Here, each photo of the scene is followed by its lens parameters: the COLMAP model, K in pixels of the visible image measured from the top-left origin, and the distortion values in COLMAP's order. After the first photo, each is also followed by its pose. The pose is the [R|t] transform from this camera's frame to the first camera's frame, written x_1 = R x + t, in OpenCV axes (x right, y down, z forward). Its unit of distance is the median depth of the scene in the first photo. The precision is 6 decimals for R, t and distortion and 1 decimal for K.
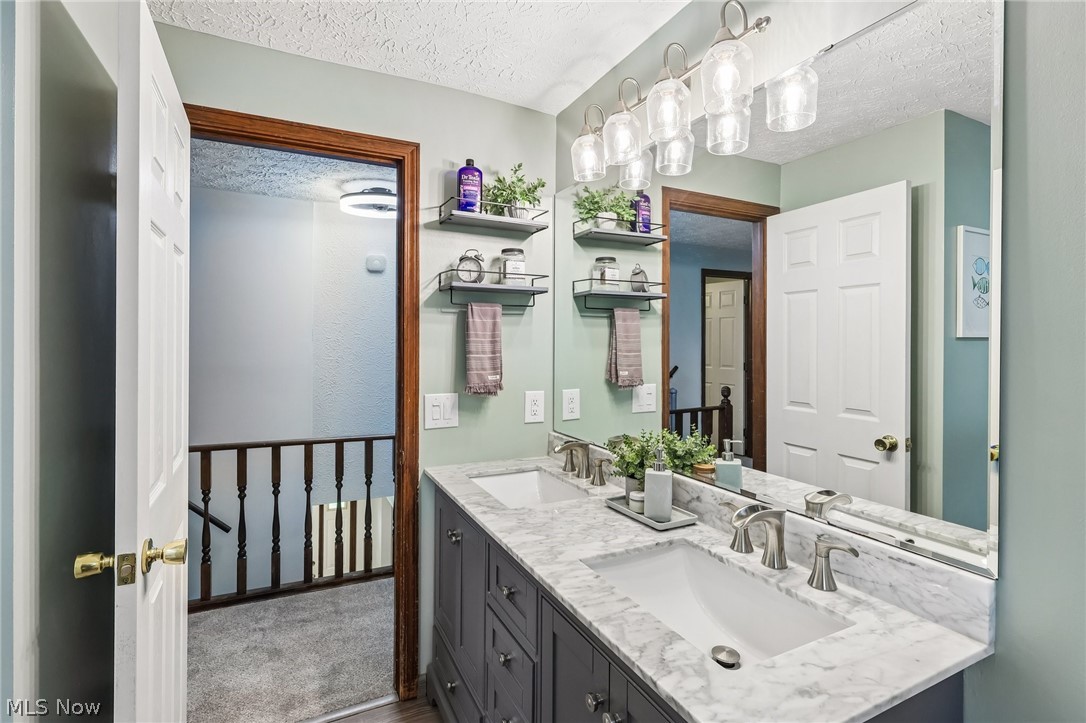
lens RADIAL K [[509.9, 0, 543.8], [0, 509.9, 355.2], [0, 0, 1]] dist [-0.000938, 0.000513]
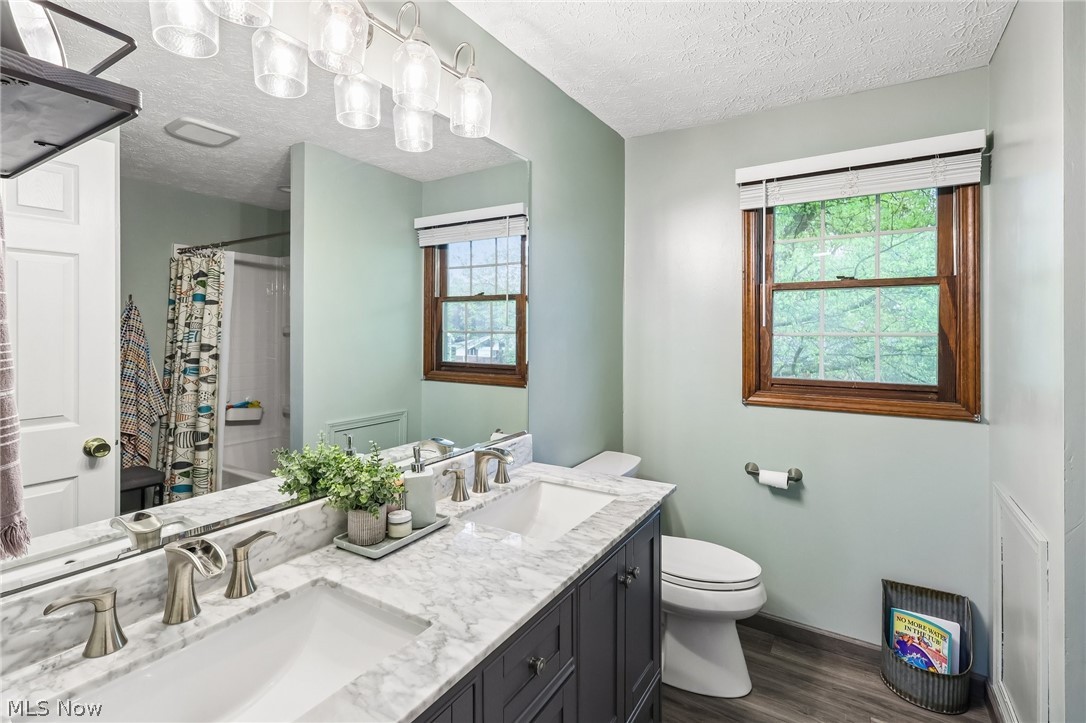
lens RADIAL K [[509.9, 0, 532.6], [0, 509.9, 327.7], [0, 0, 1]] dist [-0.000938, 0.000513]
pose [[-0.510509, -0.000379, 0.859872, -0.662340], [0.015607, 0.999831, 0.009707, -0.035609], [-0.859731, 0.018376, -0.510417, 1.290364]]
